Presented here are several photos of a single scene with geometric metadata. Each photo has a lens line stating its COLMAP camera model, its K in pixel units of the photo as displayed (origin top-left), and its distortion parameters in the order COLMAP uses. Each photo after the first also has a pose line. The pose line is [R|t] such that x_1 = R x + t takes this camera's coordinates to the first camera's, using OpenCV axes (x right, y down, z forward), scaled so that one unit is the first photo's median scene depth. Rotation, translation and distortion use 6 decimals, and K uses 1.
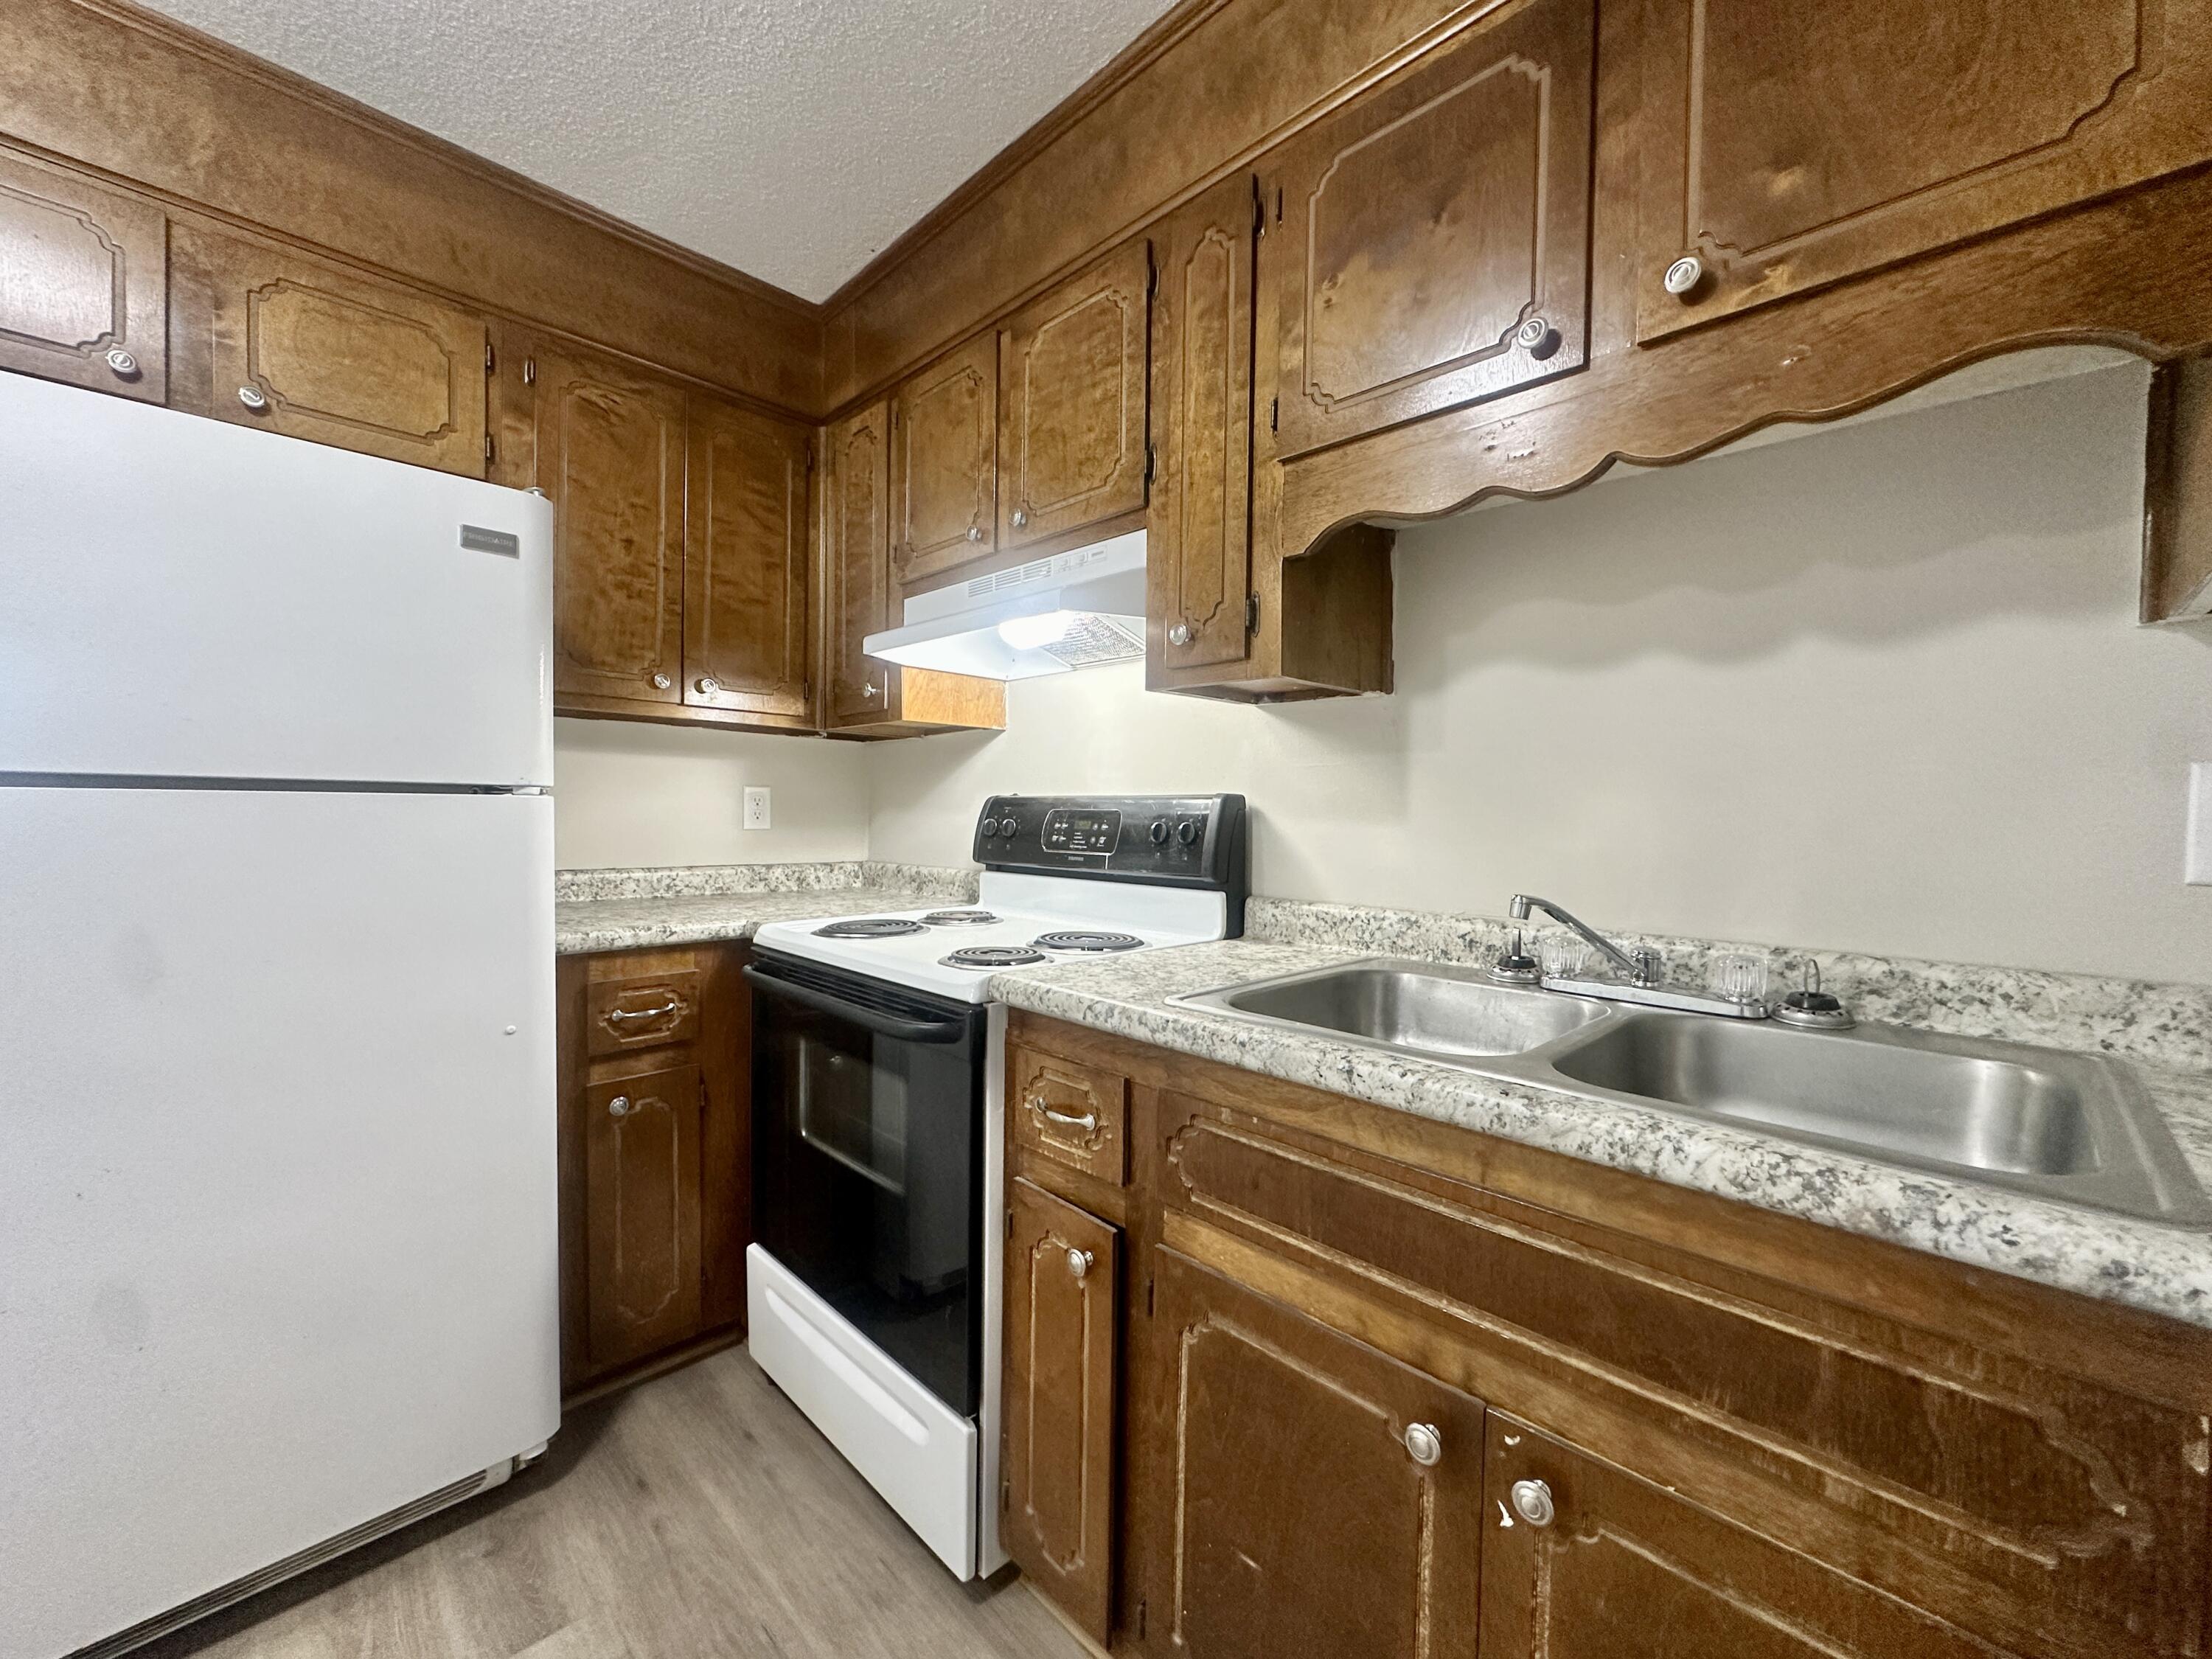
lens RADIAL K [[881.2, 0, 1112.4], [0, 881.2, 832.8], [0, 0, 1]] dist [-0.000529, 0.000205]
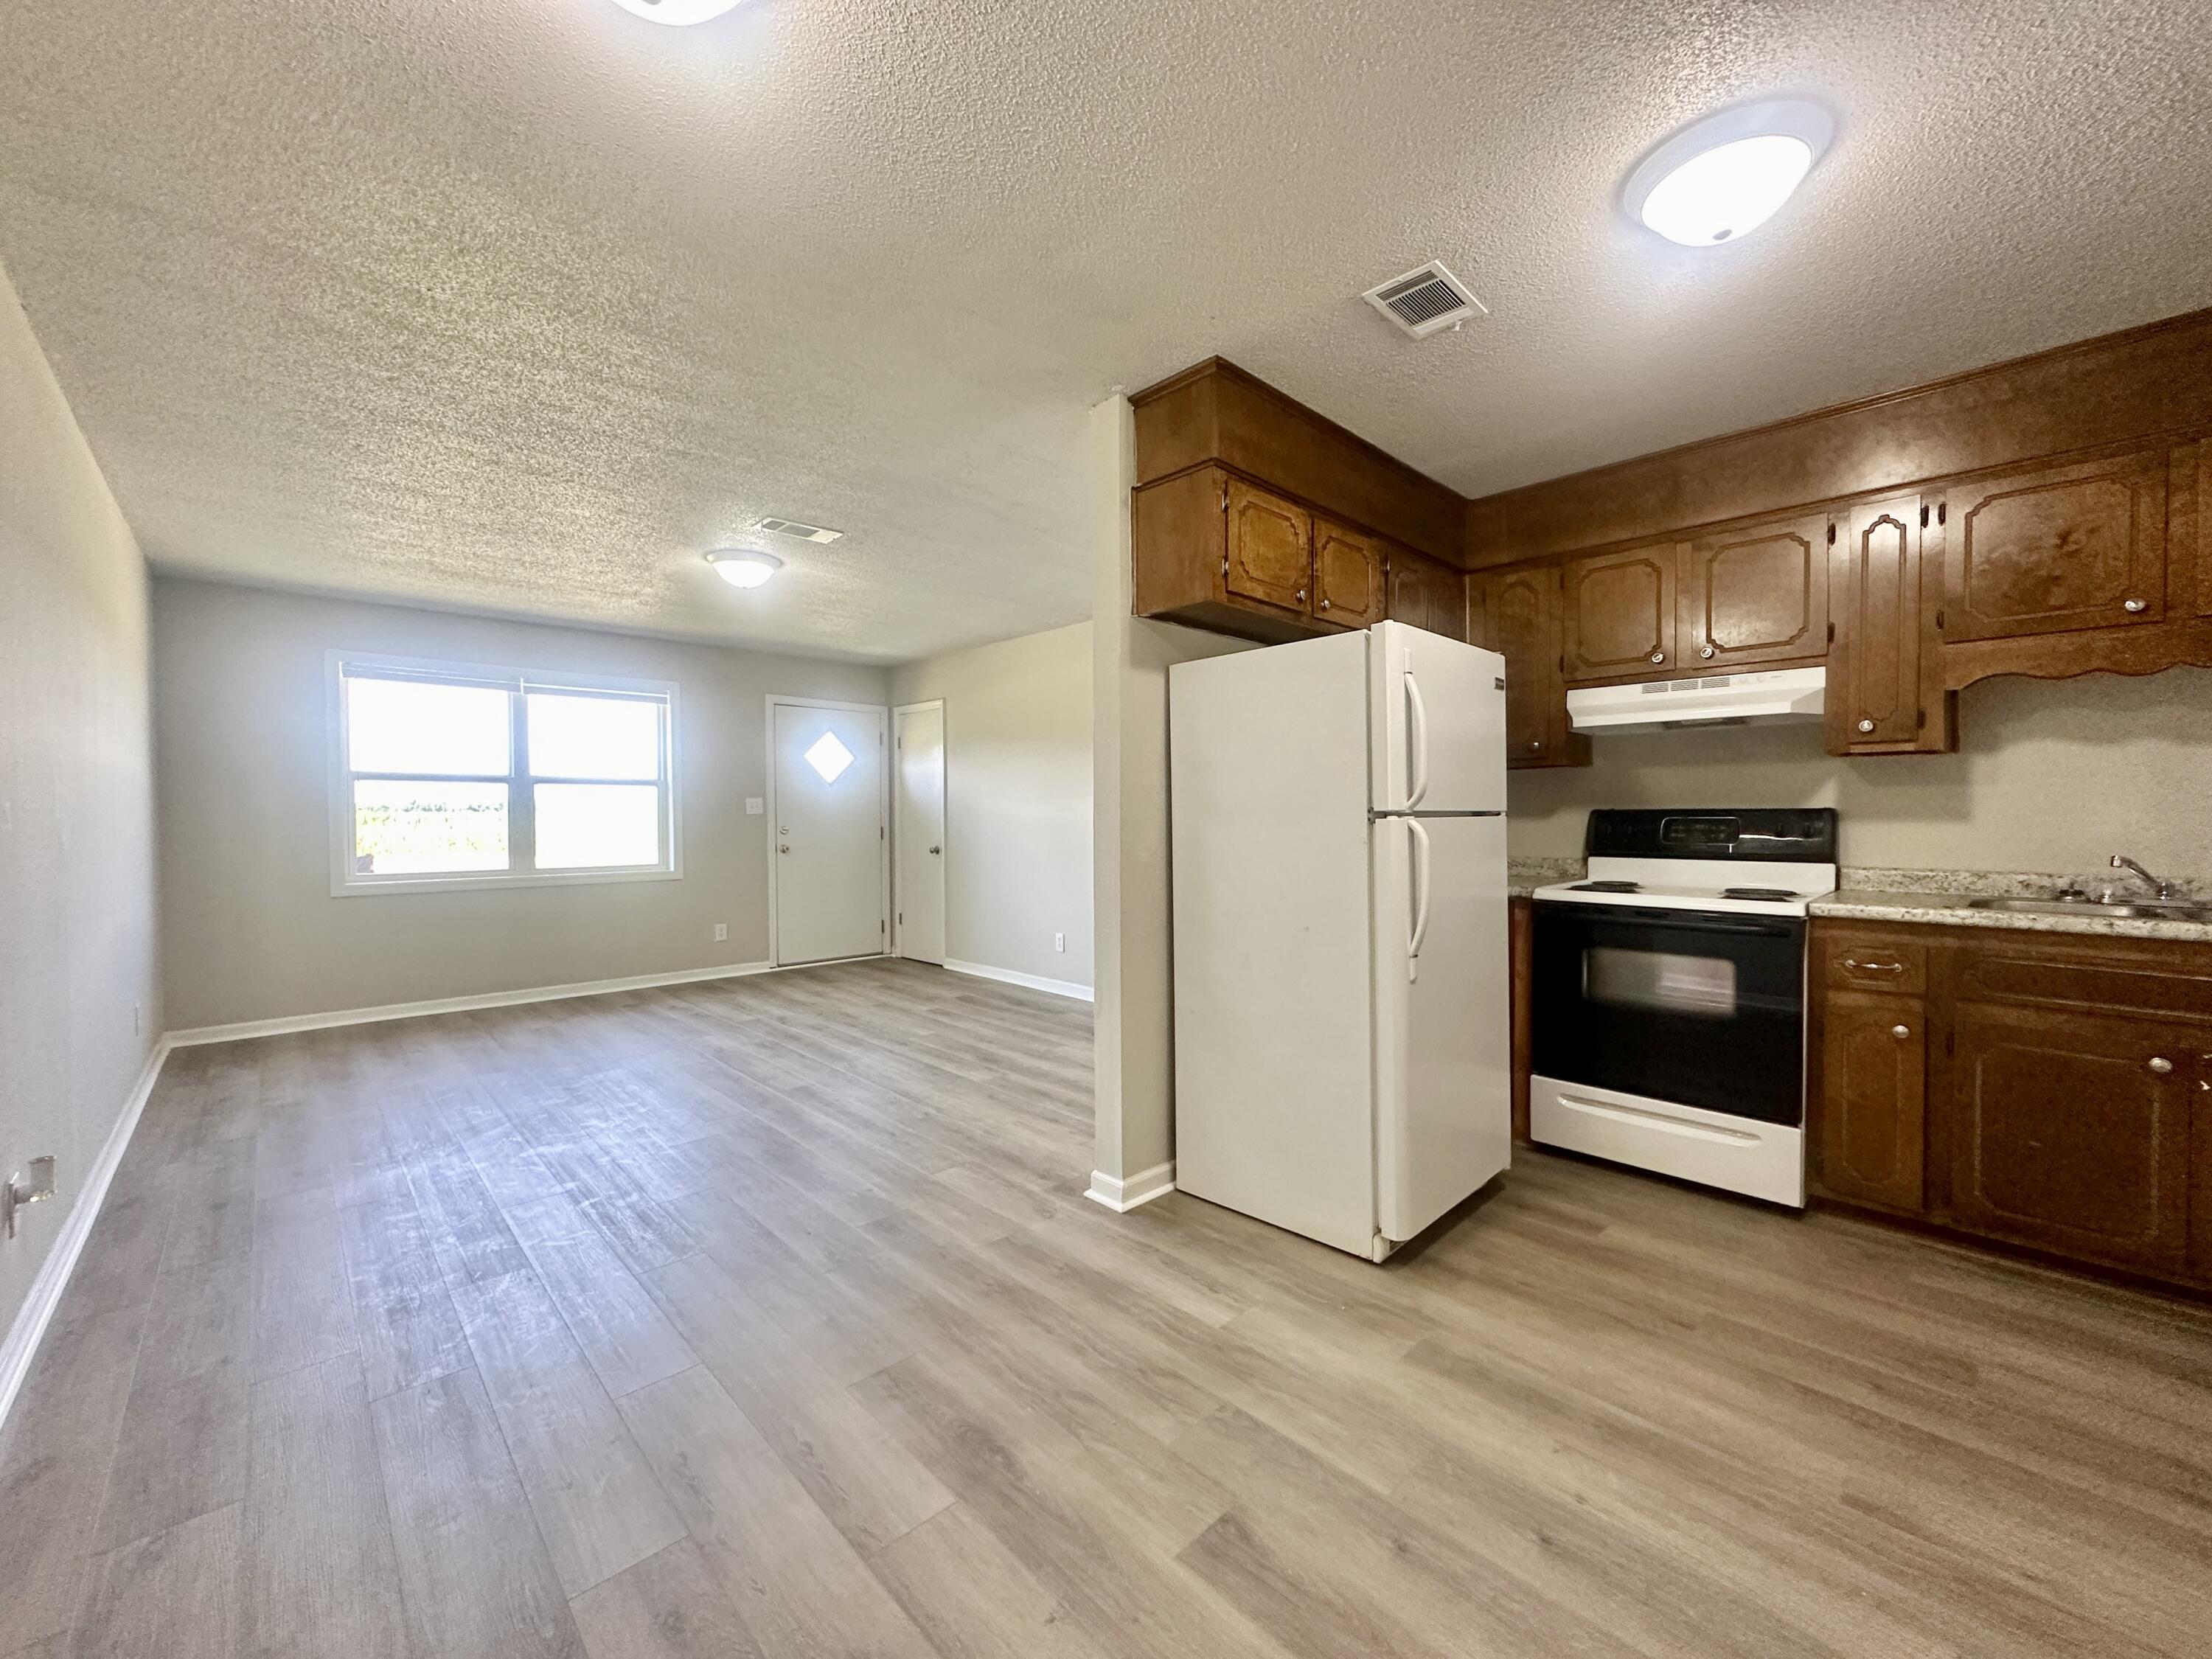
lens RADIAL K [[881.2, 0, 1109.6], [0, 881.2, 828.9], [0, 0, 1]] dist [-0.000529, 0.000205]
pose [[0.999917, -0.011333, -0.006097, -1.705366], [0.011276, 0.999894, -0.009250, -0.003541], [0.006201, 0.009180, 0.999939, -1.007253]]
